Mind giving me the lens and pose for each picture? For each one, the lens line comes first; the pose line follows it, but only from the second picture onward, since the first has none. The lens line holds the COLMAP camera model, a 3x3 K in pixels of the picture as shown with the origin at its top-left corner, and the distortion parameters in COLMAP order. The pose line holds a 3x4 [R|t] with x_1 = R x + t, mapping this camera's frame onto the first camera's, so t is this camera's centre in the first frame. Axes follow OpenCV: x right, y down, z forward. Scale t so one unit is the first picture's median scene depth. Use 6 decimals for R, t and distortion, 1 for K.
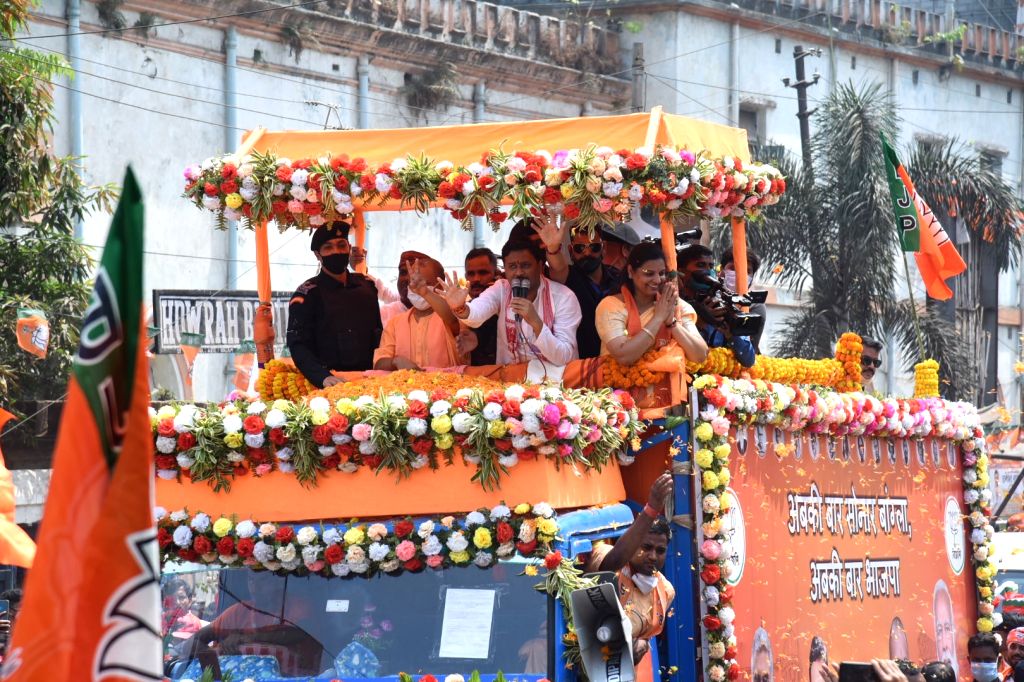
lens RADIAL K [[4736.7, 0, 518.1], [0, 4736.7, 277.1], [0, 0, 1]] dist [1.562385, 0.000000]
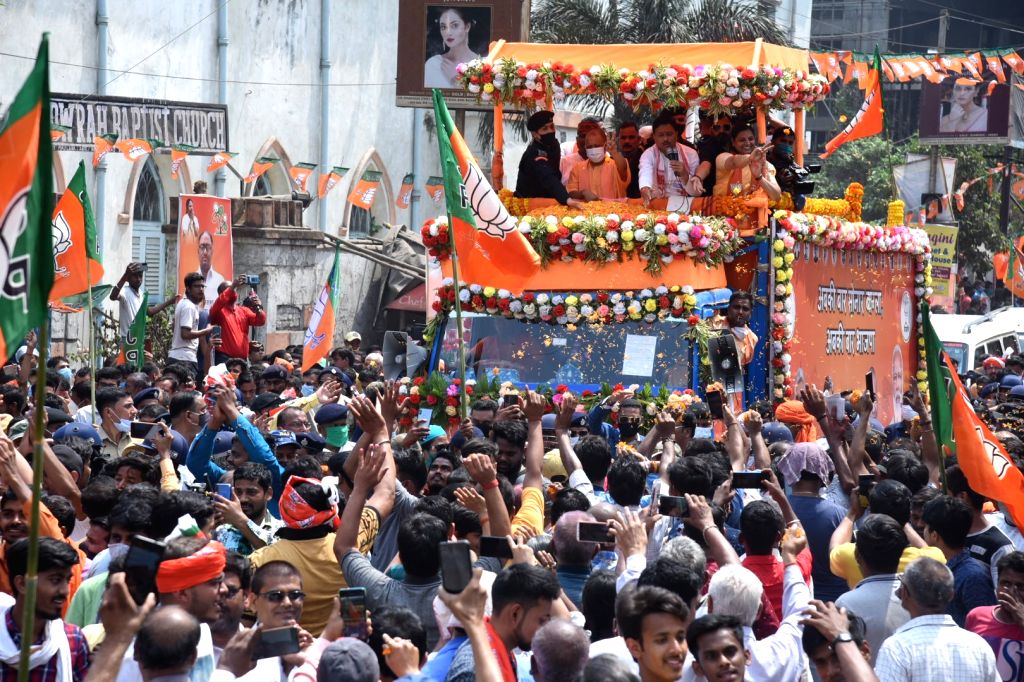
lens RADIAL K [[4272.2, 0, 481.6], [0, 4272.2, 427.1], [0, 0, 1]] dist [1.636903, 0.000000]
pose [[0.998337, 0.042365, 0.039100, -0.116490], [-0.045219, 0.996137, 0.075274, -0.011875], [-0.035760, -0.076916, 0.996396, -0.462006]]
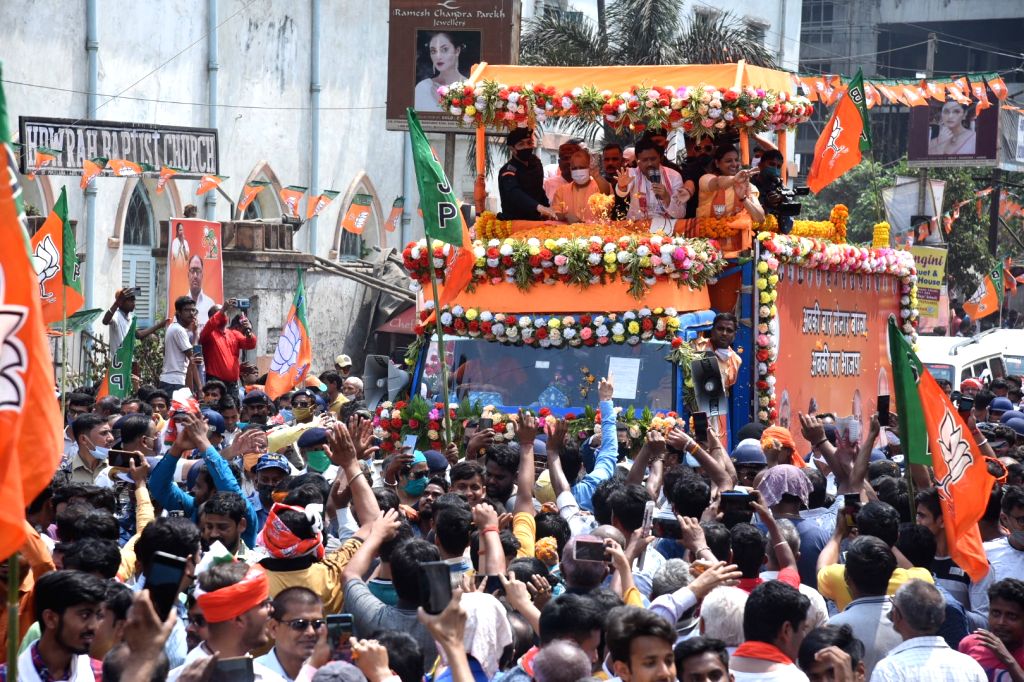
lens RADIAL K [[4272.2, 0, 485.8], [0, 4272.2, 413.5], [0, 0, 1]] dist [1.636903, 0.000000]
pose [[0.998367, 0.039201, 0.041562, -0.112880], [-0.041922, 0.996888, 0.066766, -0.011581], [-0.038816, -0.068399, 0.996903, -0.450376]]
